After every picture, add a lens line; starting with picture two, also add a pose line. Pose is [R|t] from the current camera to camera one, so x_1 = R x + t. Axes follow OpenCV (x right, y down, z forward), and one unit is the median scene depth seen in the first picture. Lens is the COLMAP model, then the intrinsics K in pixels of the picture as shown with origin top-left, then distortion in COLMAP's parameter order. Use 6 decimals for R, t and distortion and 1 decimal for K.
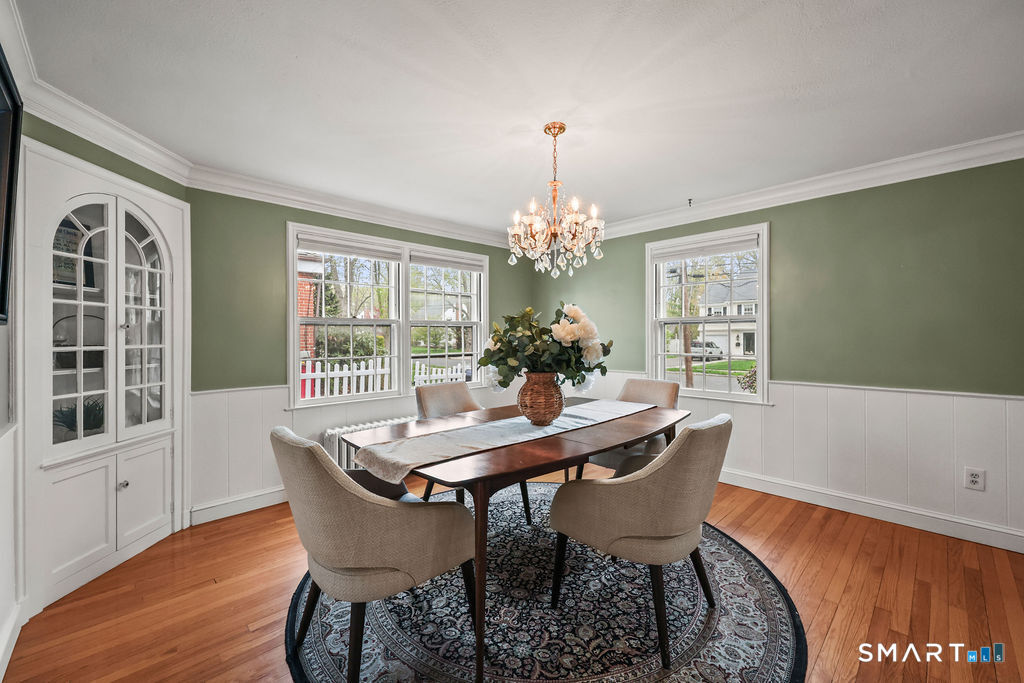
lens RADIAL K [[415.3, 0, 519.3], [0, 415.3, 340.4], [0, 0, 1]] dist [-0.000666, 0.000081]
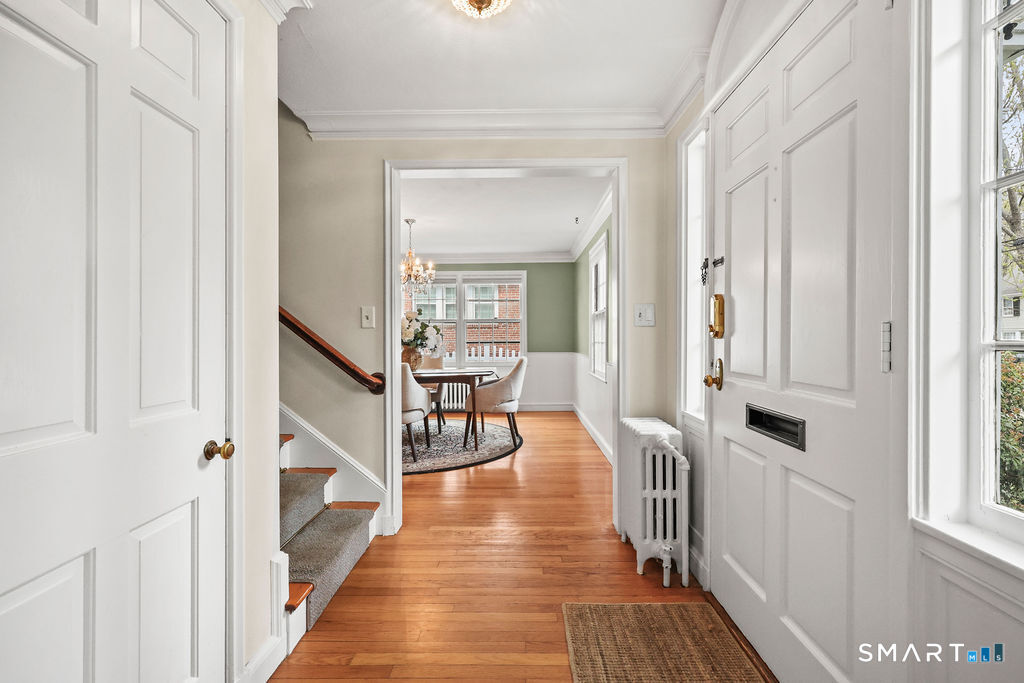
lens RADIAL K [[427.6, 0, 516.6], [0, 427.6, 344.0], [0, 0, 1]] dist [-0.000375, 0.000297]
pose [[0.707726, 0.011662, -0.706391, 1.850983], [-0.002645, 0.999900, 0.013858, 0.040327], [0.706482, -0.007939, 0.707687, -0.045222]]
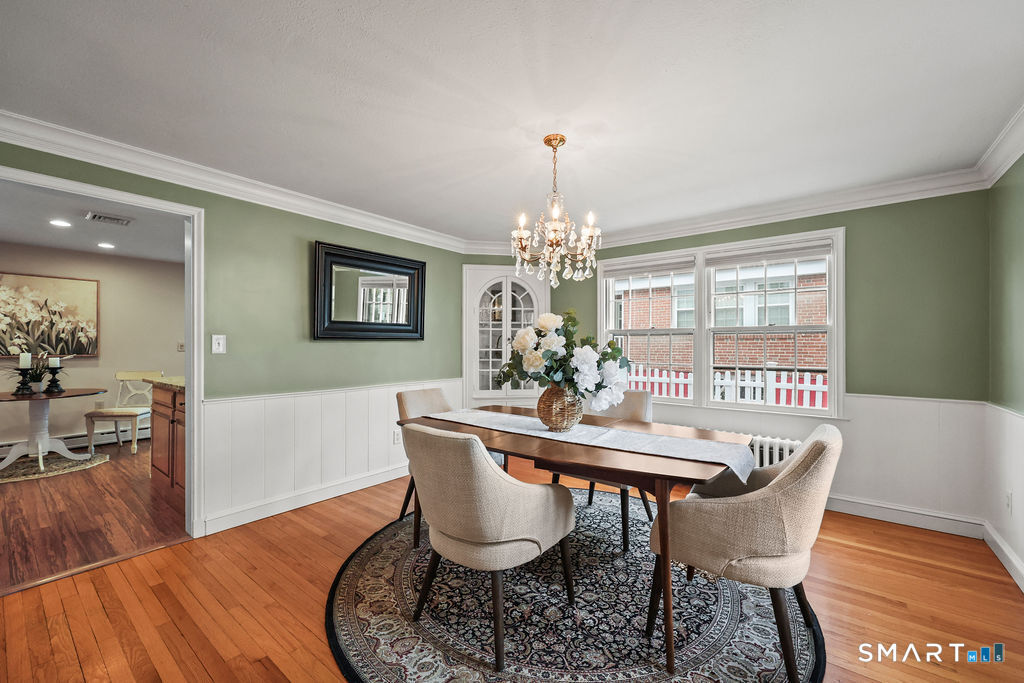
lens RADIAL K [[416.2, 0, 510.5], [0, 416.2, 344.4], [0, 0, 1]] dist [-0.001518, -0.000073]
pose [[0.128723, 0.002761, -0.991677, 1.090853], [-0.011632, 0.999932, 0.001275, -0.011125], [0.991612, 0.011372, 0.128747, 0.765197]]
